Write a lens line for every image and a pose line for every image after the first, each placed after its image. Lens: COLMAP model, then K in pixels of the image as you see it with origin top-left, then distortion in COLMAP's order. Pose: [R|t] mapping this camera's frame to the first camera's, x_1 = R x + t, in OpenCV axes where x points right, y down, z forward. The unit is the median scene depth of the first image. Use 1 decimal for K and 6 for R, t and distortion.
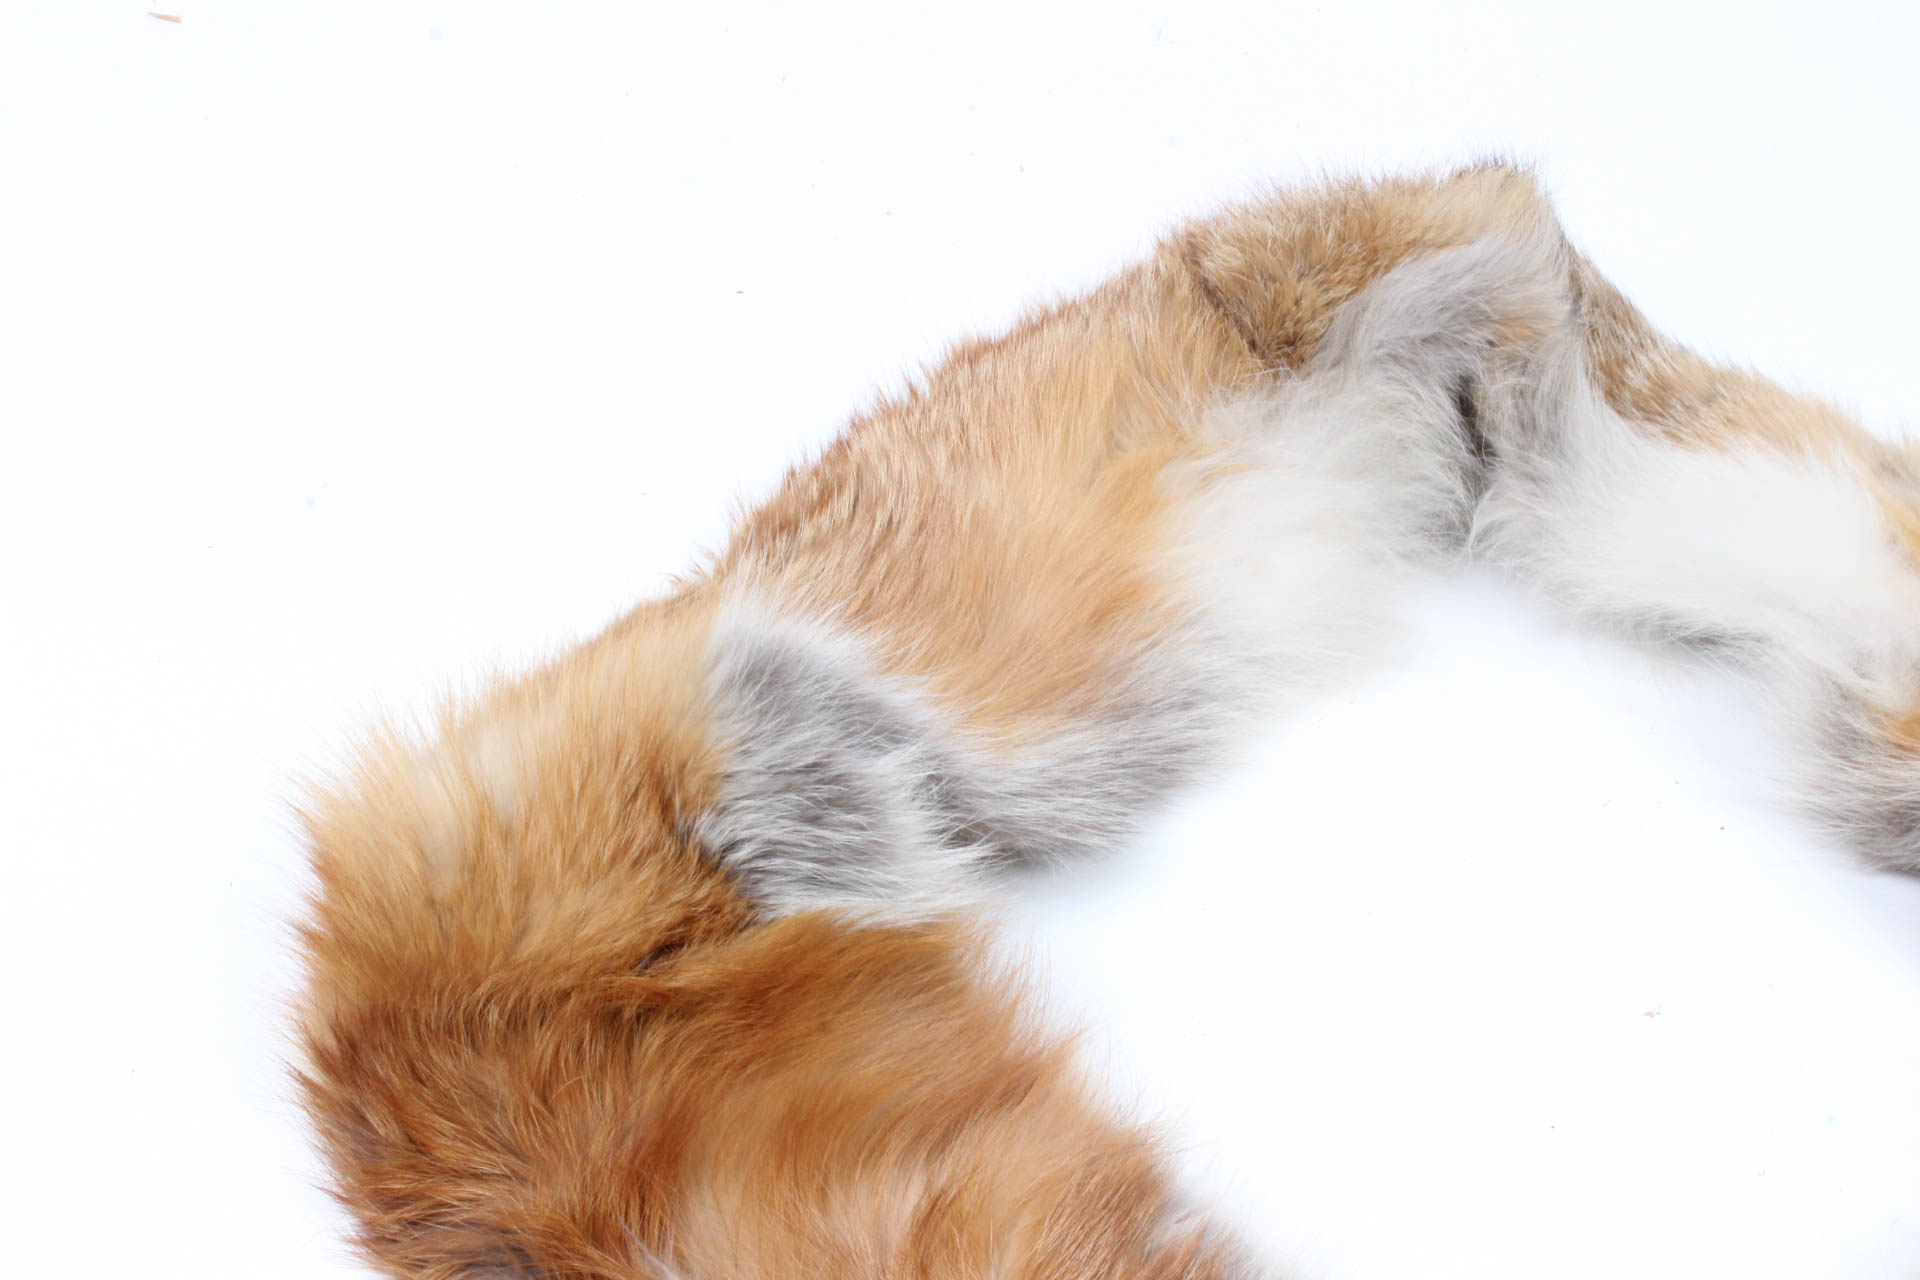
lens RADIAL K [[3261.9, 0, 963.1], [0, 3261.9, 642.8], [0, 0, 1]] dist [0.007647, 0.000000]
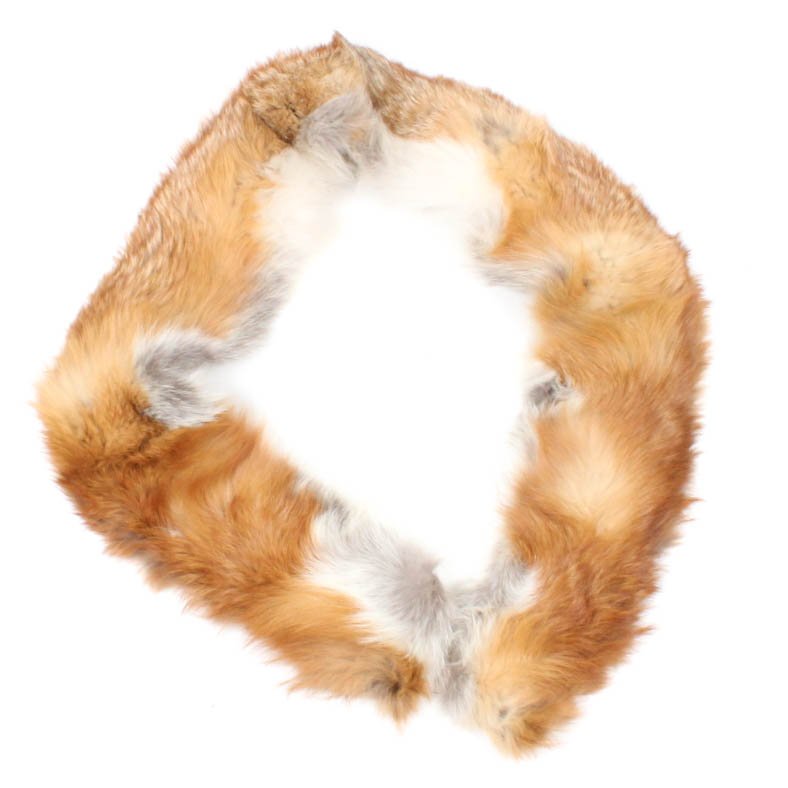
lens RADIAL K [[1695.6, 0, 390.3], [0, 1695.6, 395.6], [0, 0, 1]] dist [-0.170203, 0.000000]
pose [[0.975954, -0.217531, -0.013951, 0.171933], [0.199539, 0.865801, 0.458882, -0.616270], [-0.087742, -0.450631, 0.888388, -0.532913]]
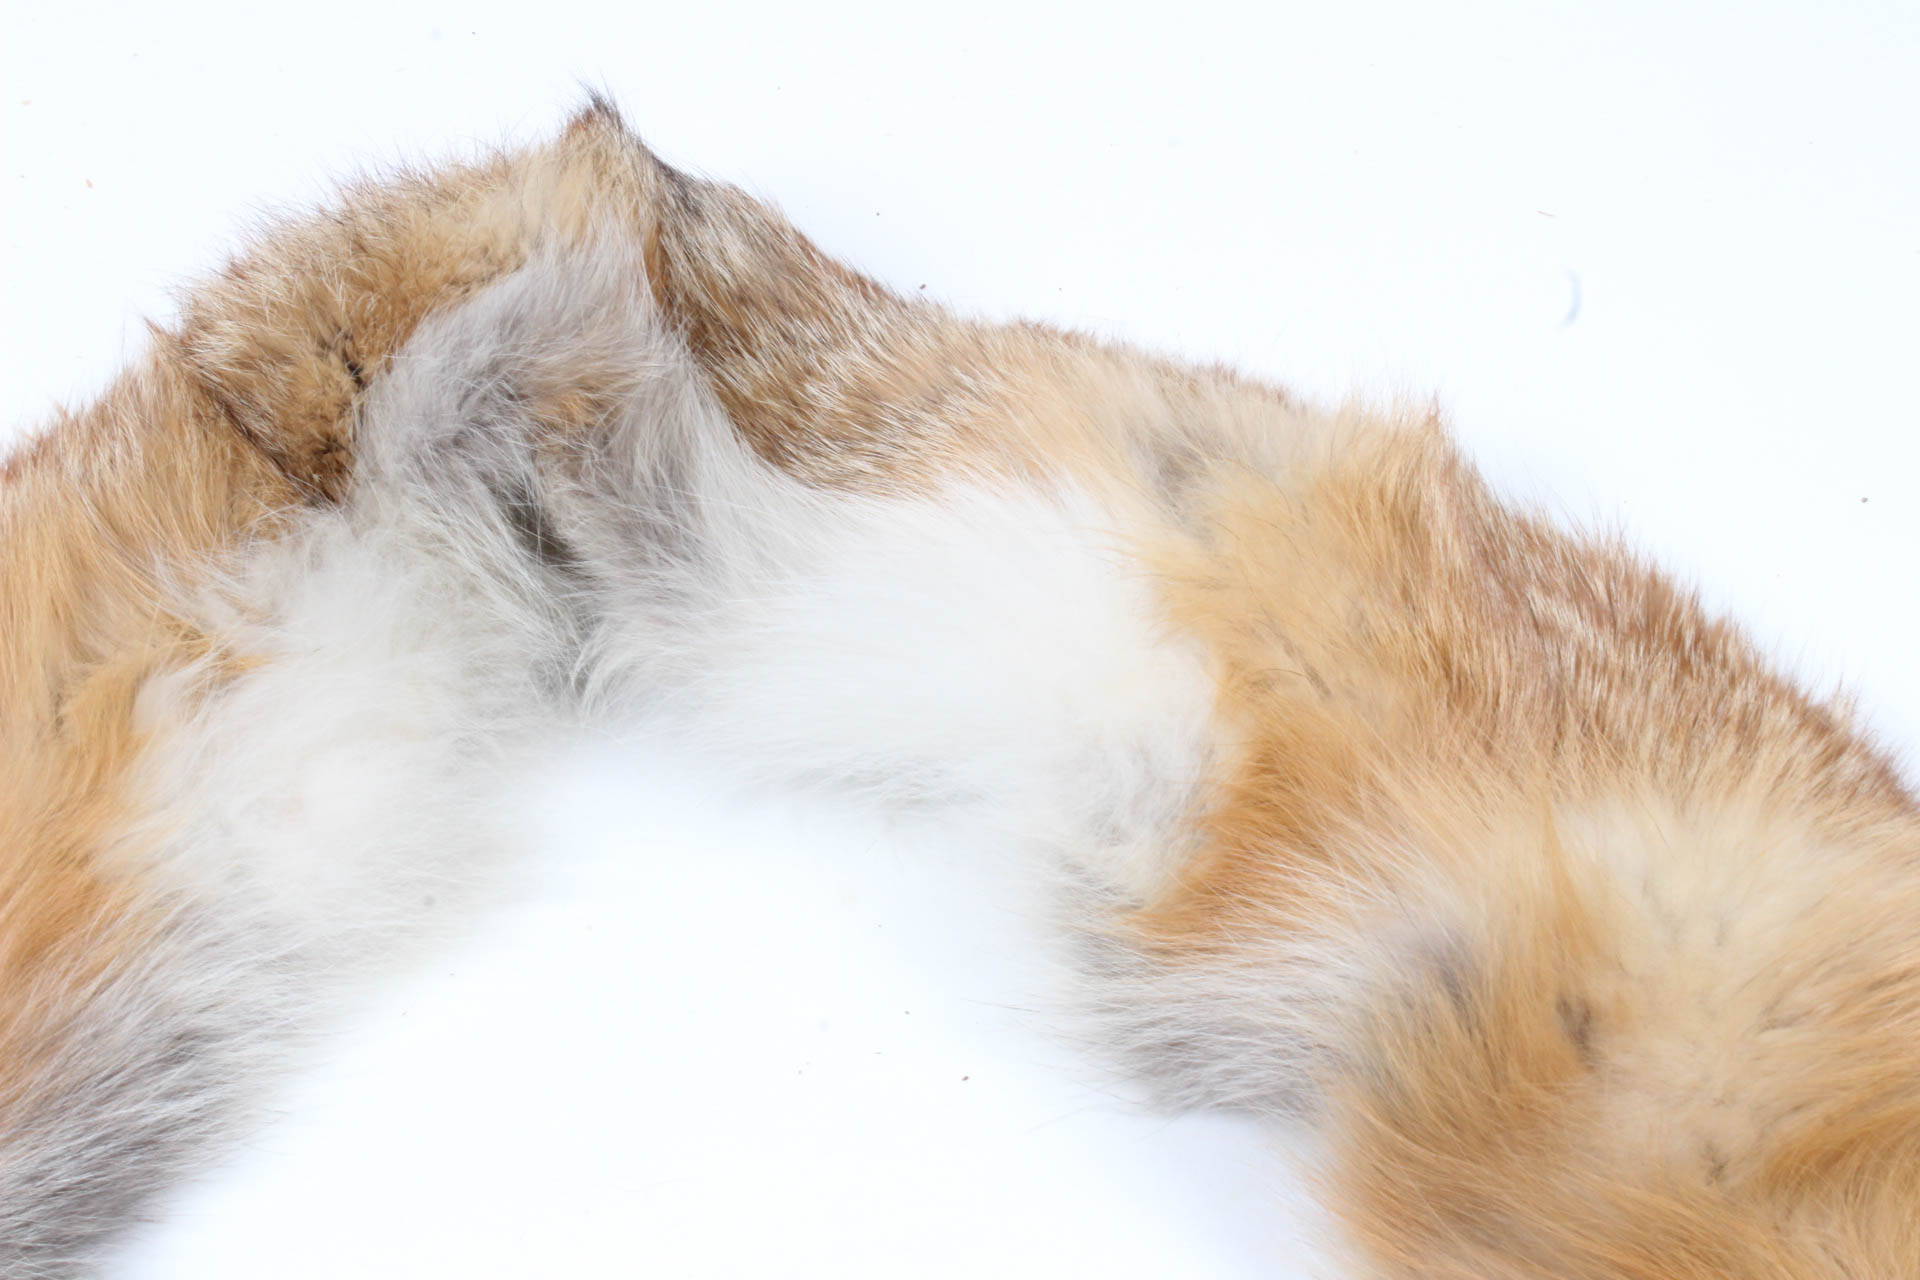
lens RADIAL K [[3779.9, 0, 961.2], [0, 3779.9, 642.9], [0, 0, 1]] dist [0.061156, 0.000000]
pose [[0.978476, -0.197792, -0.058847, 0.293557], [0.202811, 0.974379, 0.097223, -0.110140], [0.038110, -0.107066, 0.993521, 0.205229]]
